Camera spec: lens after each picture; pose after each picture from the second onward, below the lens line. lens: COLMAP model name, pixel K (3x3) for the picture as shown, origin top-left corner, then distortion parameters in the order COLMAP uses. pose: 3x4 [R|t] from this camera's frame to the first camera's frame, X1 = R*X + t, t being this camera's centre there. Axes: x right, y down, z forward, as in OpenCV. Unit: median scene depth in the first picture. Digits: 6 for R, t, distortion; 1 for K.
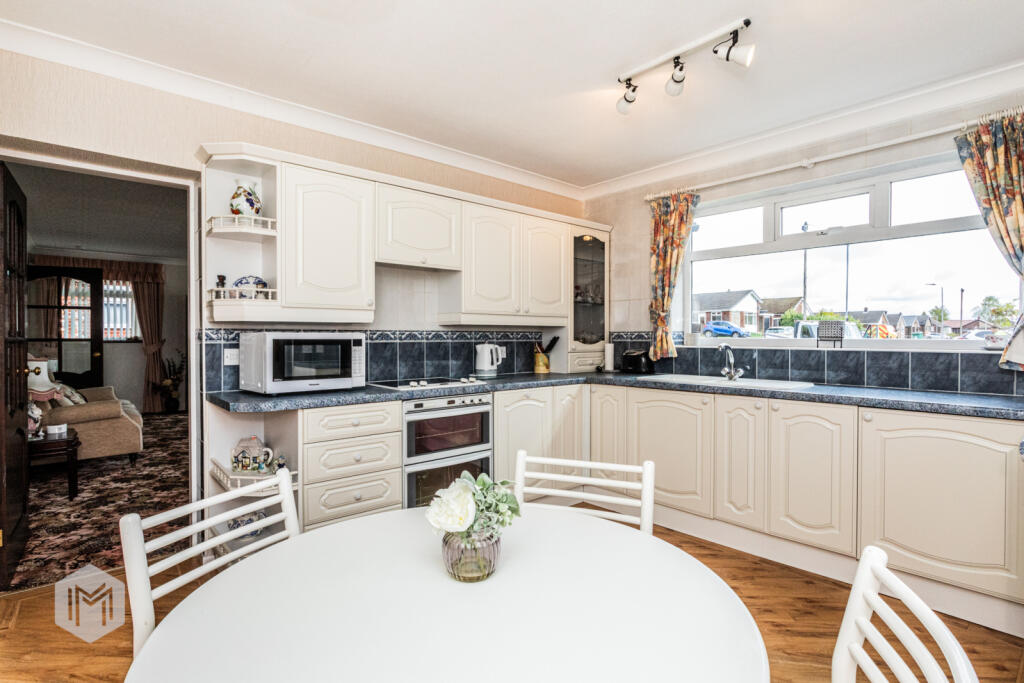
lens RADIAL K [[501.7, 0, 512.0], [0, 501.7, 341.5], [0, 0, 1]] dist [-0.002477, -0.000065]
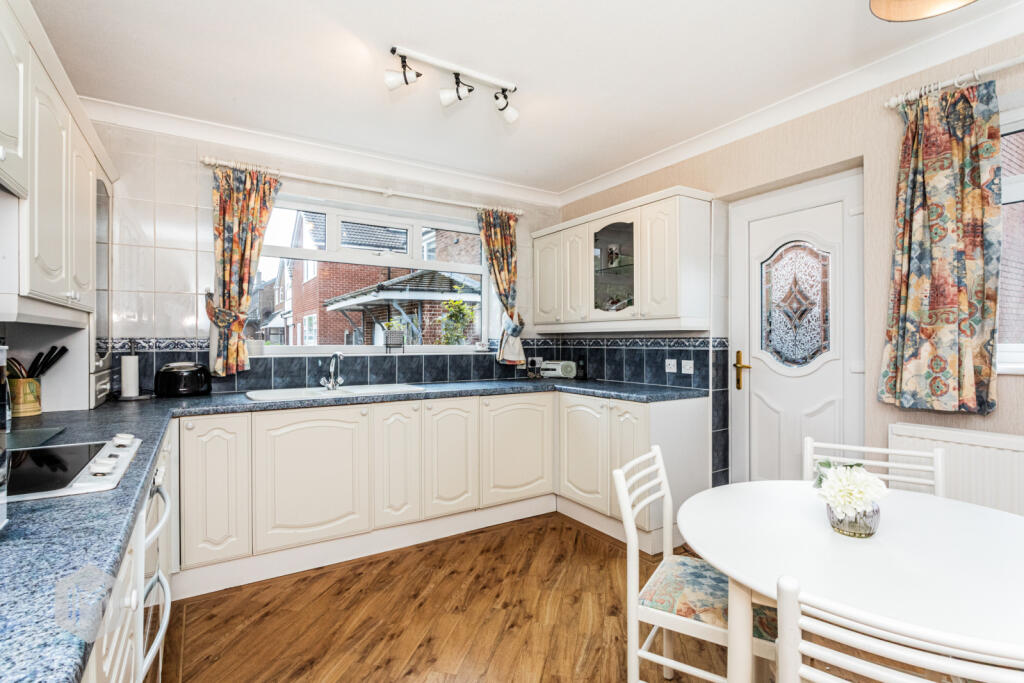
lens RADIAL K [[501.7, 0, 512.0], [0, 501.7, 341.5], [0, 0, 1]] dist [-0.002477, -0.000065]
pose [[0.155704, 0.003306, 0.987798, -0.475942], [0.013140, 0.999899, -0.005418, -0.005663], [-0.987716, 0.013823, 0.155645, 0.524007]]
